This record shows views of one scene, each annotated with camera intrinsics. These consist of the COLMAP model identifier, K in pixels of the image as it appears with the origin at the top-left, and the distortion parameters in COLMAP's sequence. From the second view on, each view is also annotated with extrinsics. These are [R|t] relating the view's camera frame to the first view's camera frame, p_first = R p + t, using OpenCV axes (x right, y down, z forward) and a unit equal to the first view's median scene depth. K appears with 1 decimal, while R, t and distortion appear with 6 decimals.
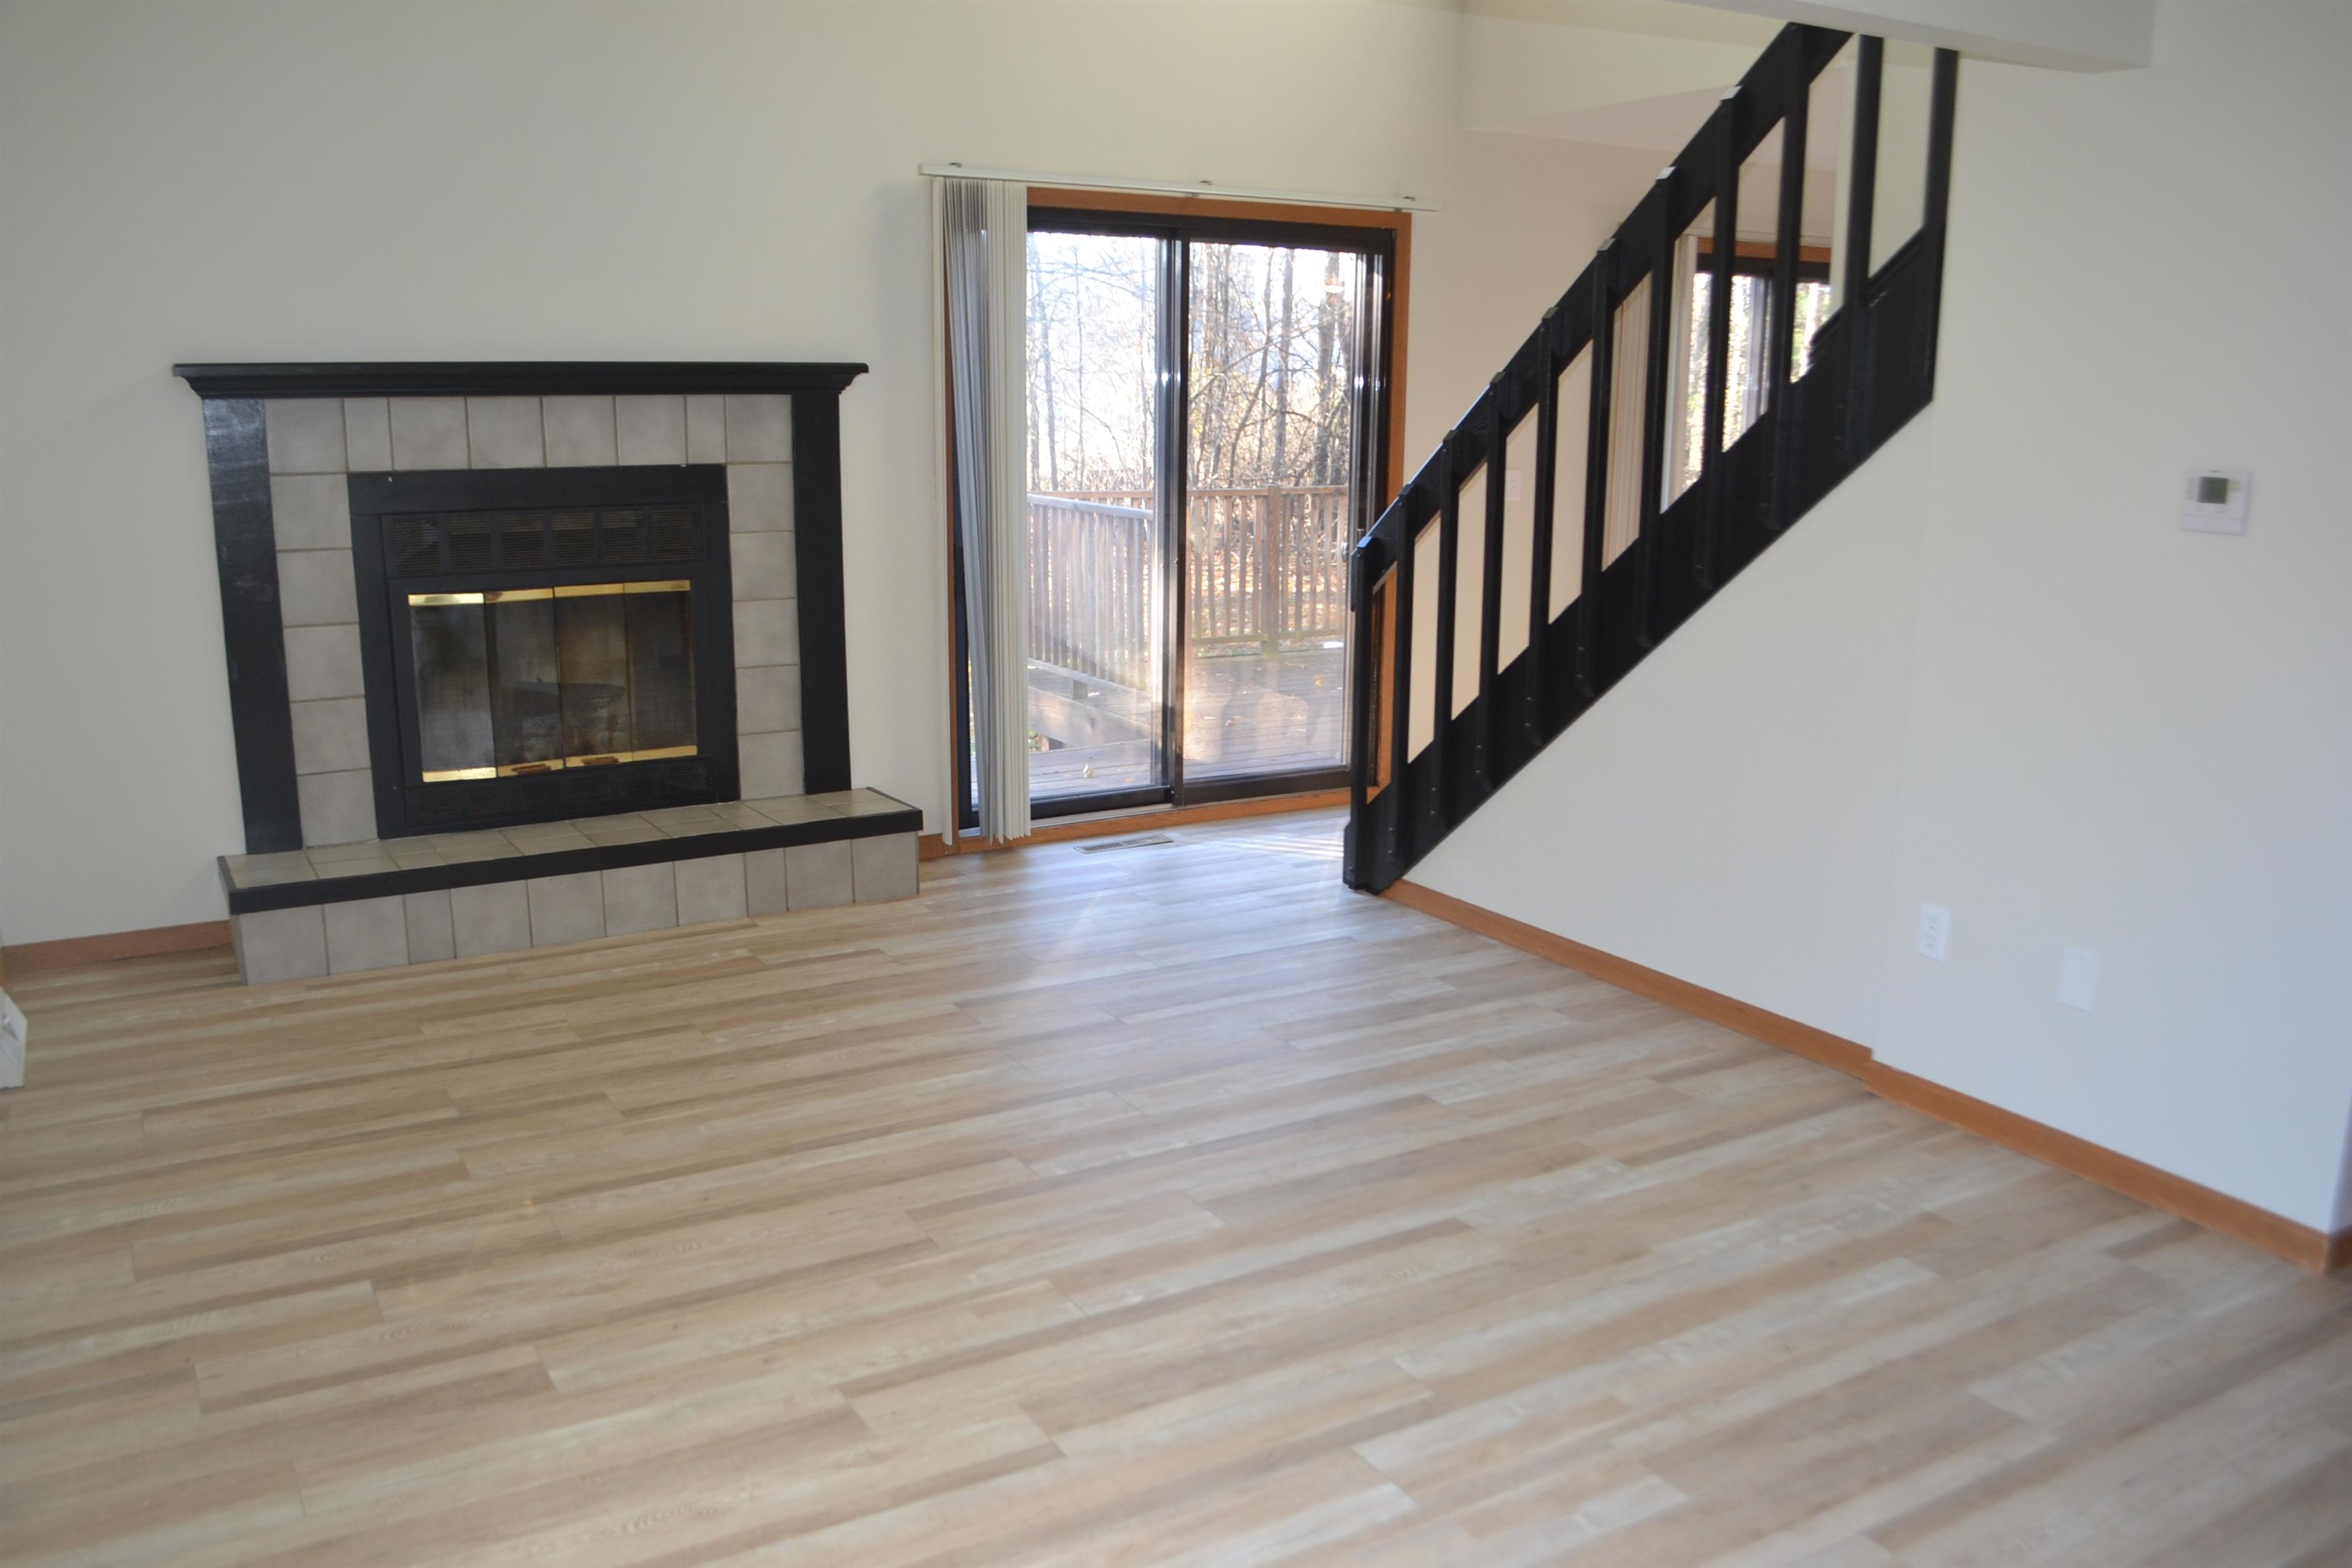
lens RADIAL K [[1878.8, 0, 1189.4], [0, 1878.8, 810.8], [0, 0, 1]] dist [-0.076685, -0.002711]
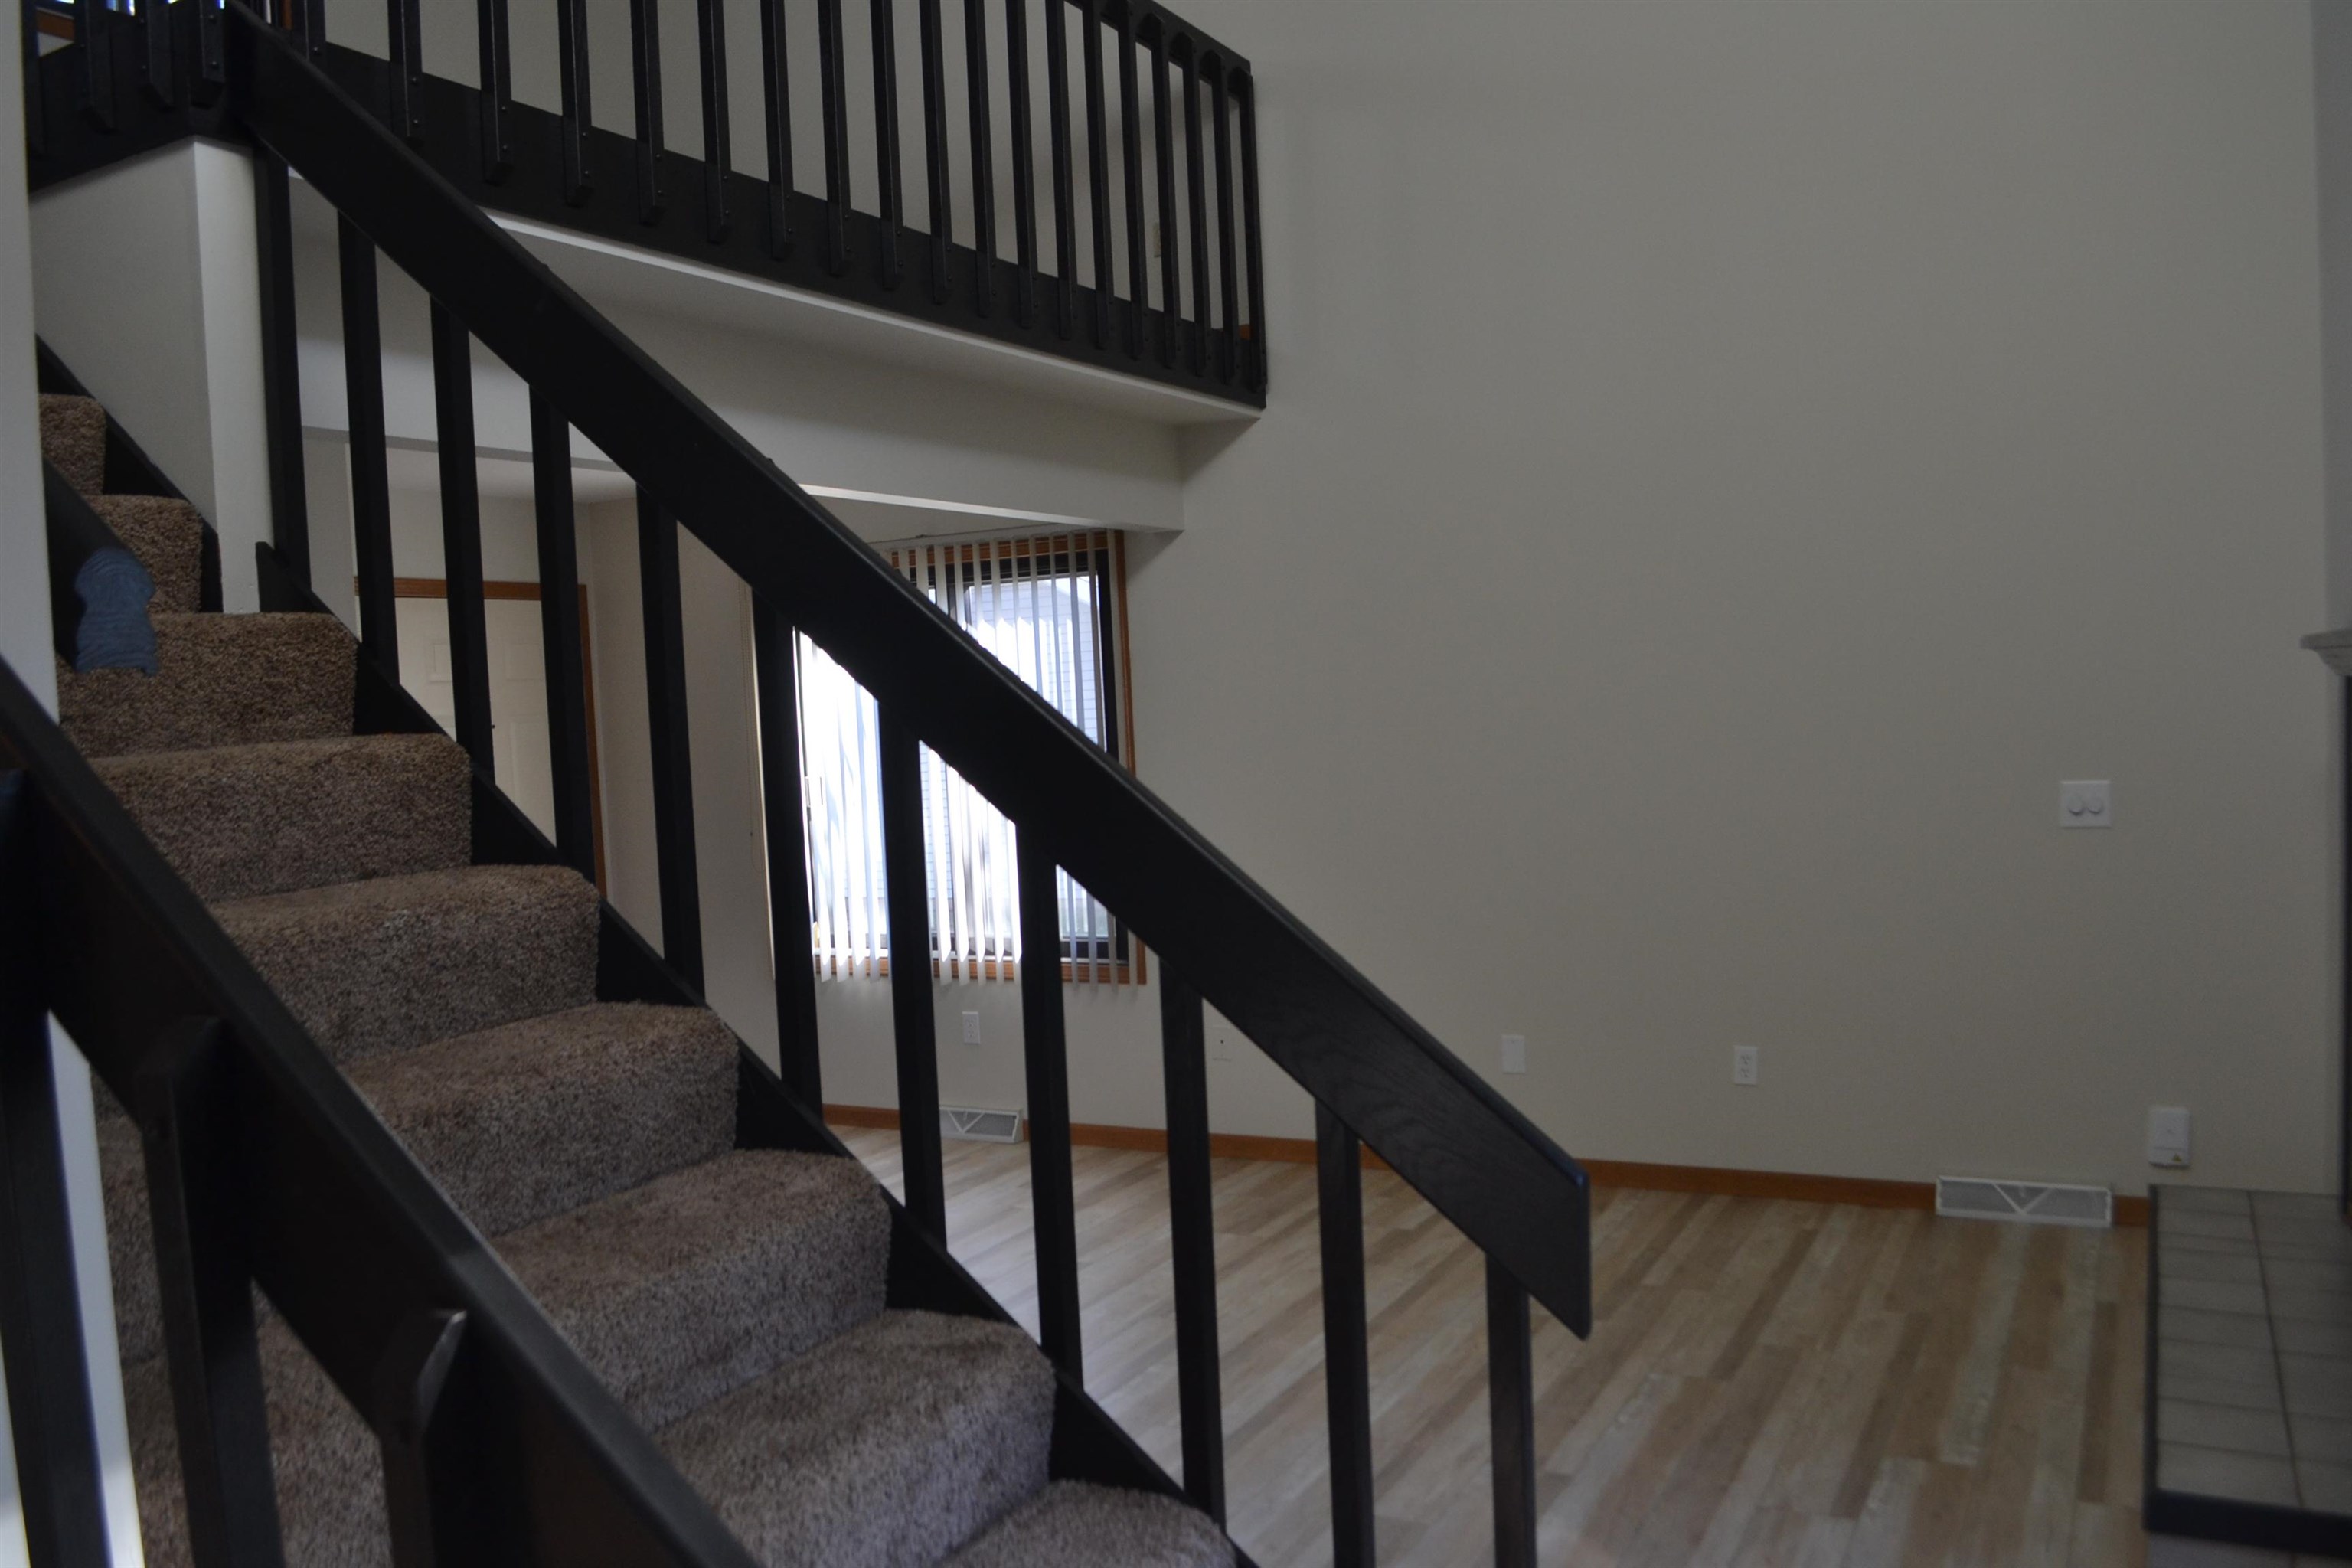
lens RADIAL K [[1878.8, 0, 1189.4], [0, 1878.8, 810.8], [0, 0, 1]] dist [-0.076685, -0.002711]
pose [[-0.849545, 0.055637, -0.524574, 0.369916], [-0.083881, 0.967523, 0.238462, -0.311908], [0.520804, 0.246586, -0.817287, 1.388667]]
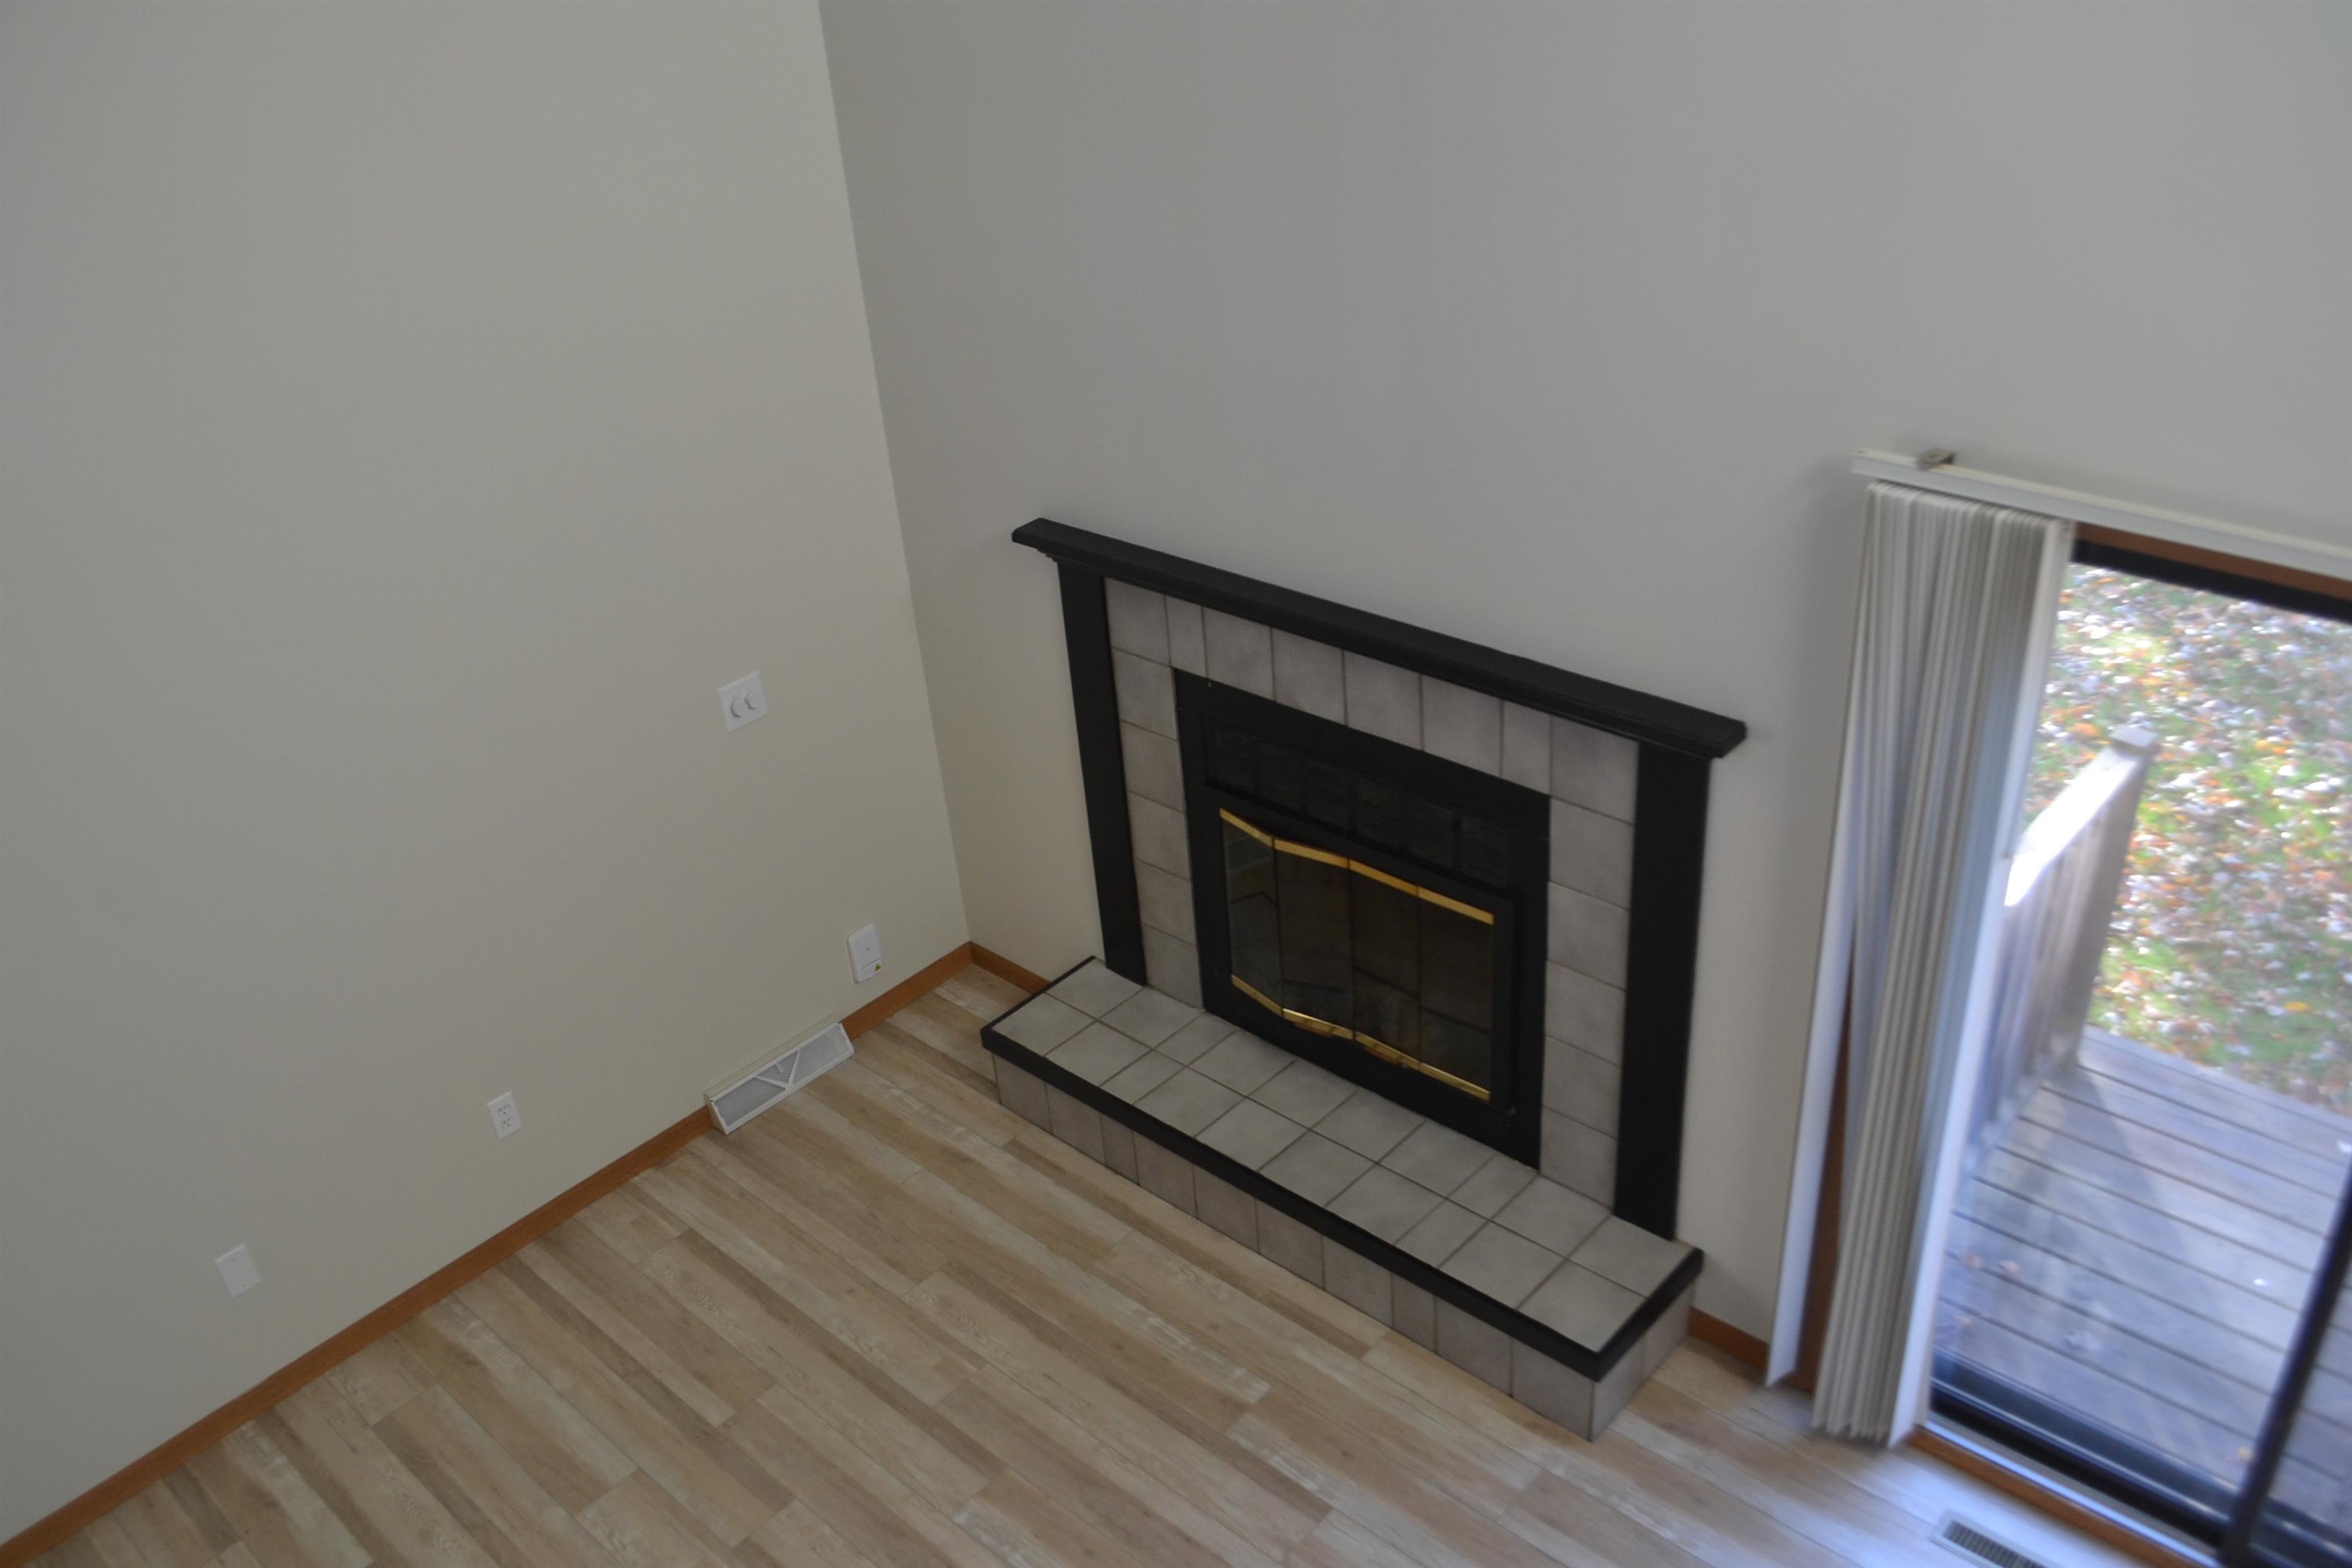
lens RADIAL K [[1878.8, 0, 1189.4], [0, 1878.8, 810.8], [0, 0, 1]] dist [-0.076685, -0.002711]
pose [[0.290570, 0.460699, -0.838645, 0.335576], [-0.135756, 0.887444, 0.440470, -0.526373], [0.947175, -0.014137, 0.320407, 0.726657]]
